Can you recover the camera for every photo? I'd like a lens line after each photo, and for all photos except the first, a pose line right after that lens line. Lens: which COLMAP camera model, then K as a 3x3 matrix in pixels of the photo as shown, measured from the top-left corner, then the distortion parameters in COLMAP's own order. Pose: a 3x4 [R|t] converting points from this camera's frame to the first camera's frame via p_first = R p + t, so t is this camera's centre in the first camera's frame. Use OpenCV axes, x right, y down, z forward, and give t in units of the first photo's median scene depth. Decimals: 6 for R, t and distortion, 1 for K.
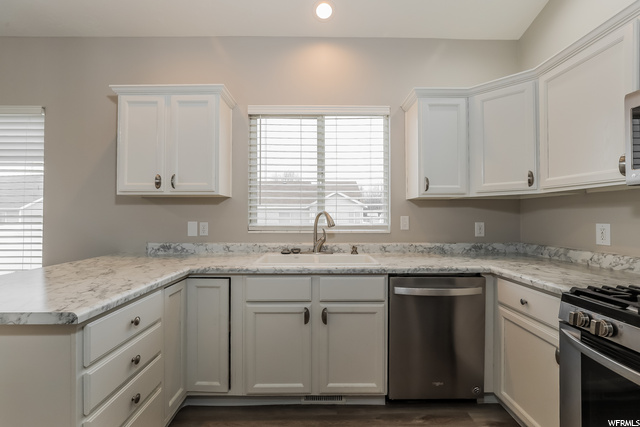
lens RADIAL K [[293.7, 0, 320.4], [0, 293.7, 214.5], [0, 0, 1]] dist [-0.000061, 0.000971]
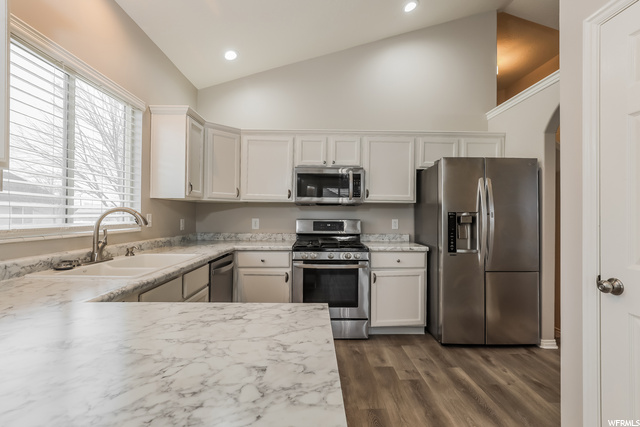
lens RADIAL K [[293.7, 0, 320.5], [0, 293.7, 214.1], [0, 0, 1]] dist [-0.000061, 0.000971]
pose [[-0.028100, 0.007725, 0.999575, -0.941424], [-0.013206, 0.999880, -0.008099, 0.010050], [-0.999518, -0.013428, -0.027995, 0.540478]]
